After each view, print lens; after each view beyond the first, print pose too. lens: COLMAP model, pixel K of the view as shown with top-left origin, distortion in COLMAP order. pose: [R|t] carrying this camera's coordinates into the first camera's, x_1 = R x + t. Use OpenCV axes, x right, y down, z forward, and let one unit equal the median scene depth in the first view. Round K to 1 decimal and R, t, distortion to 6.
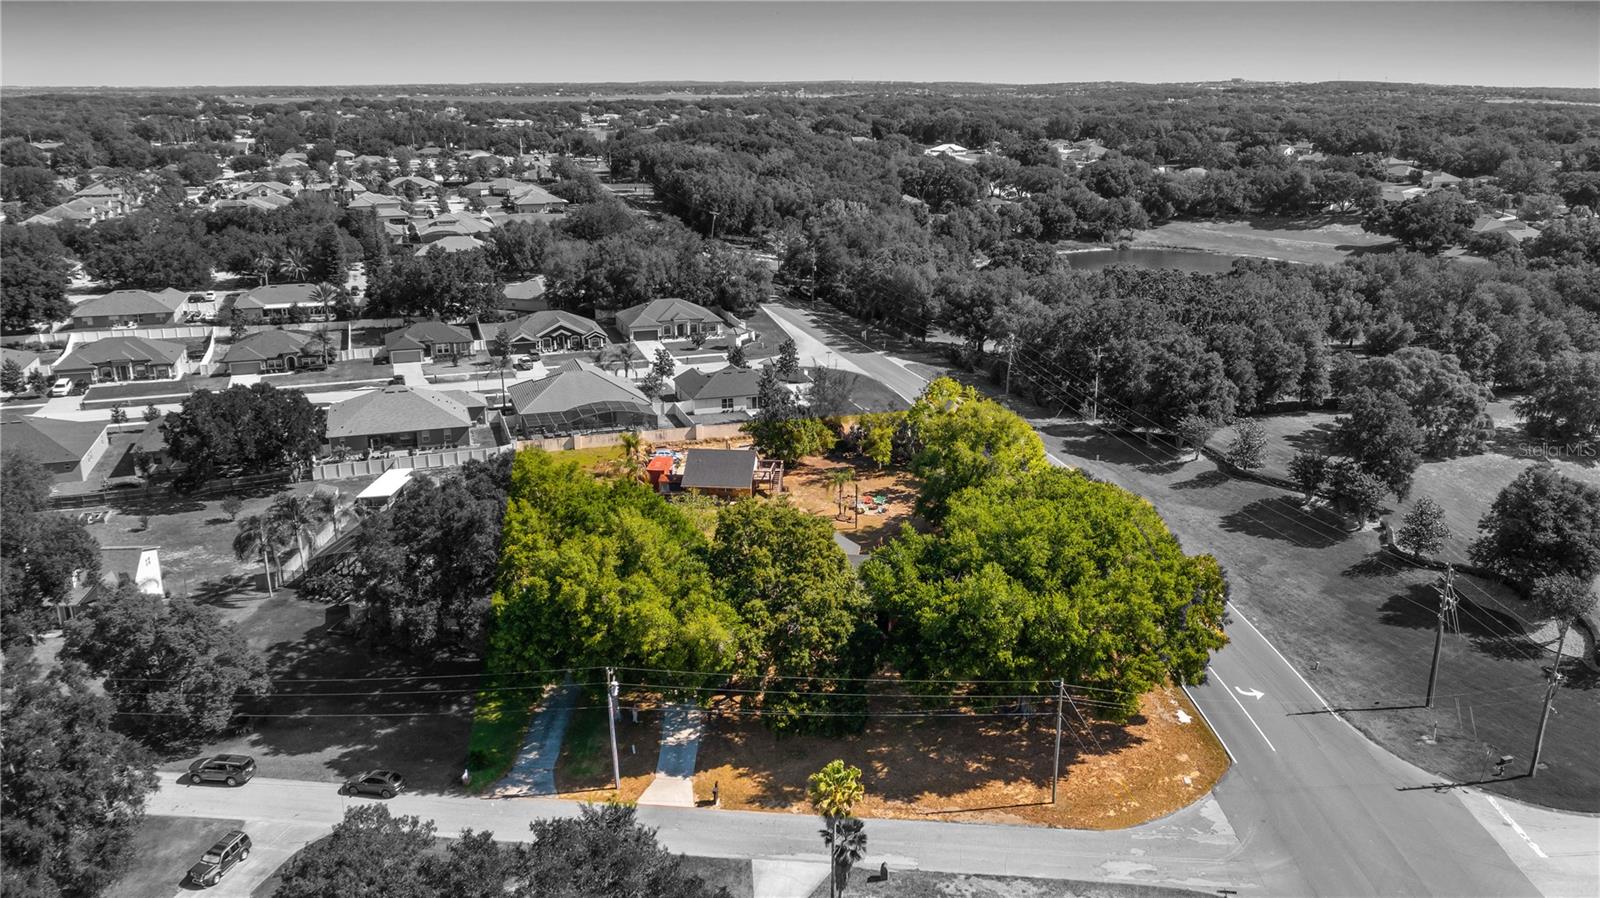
lens RADIAL K [[1272.3, 0, 800.0], [0, 1272.3, 449.0], [0, 0, 1]] dist [-0.016892, -0.002392]
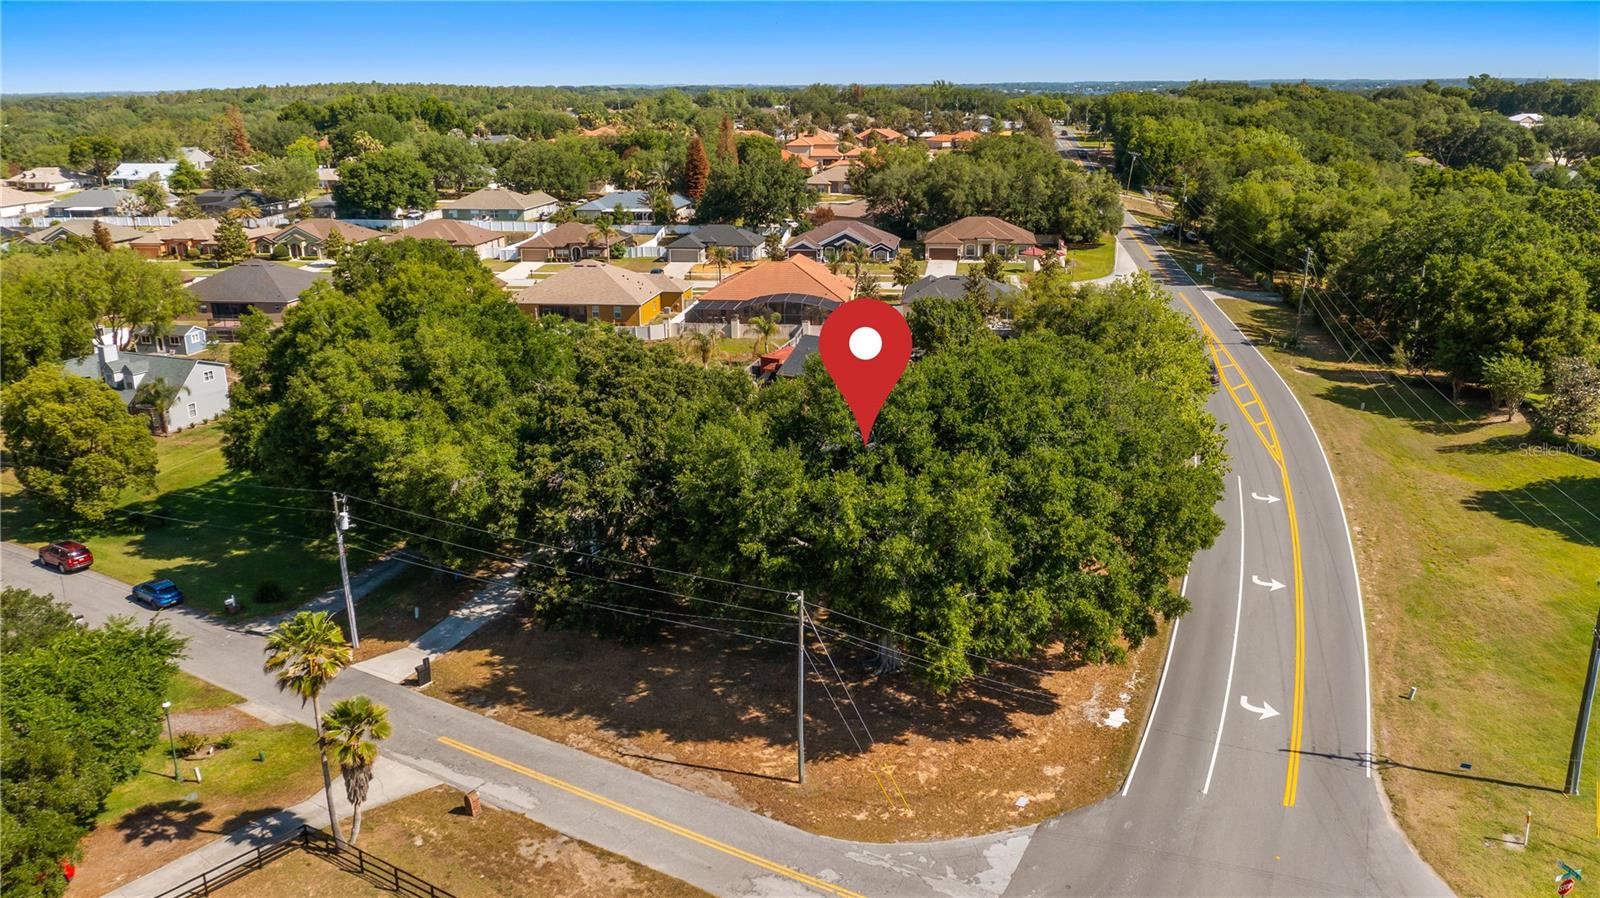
lens RADIAL K [[1272.3, 0, 800.0], [0, 1272.3, 449.0], [0, 0, 1]] dist [-0.016892, -0.002392]
pose [[0.896671, 0.117588, -0.426795, 0.244550], [-0.118418, 0.992657, 0.024702, 0.047617], [0.426565, 0.028391, 0.904011, 0.210471]]
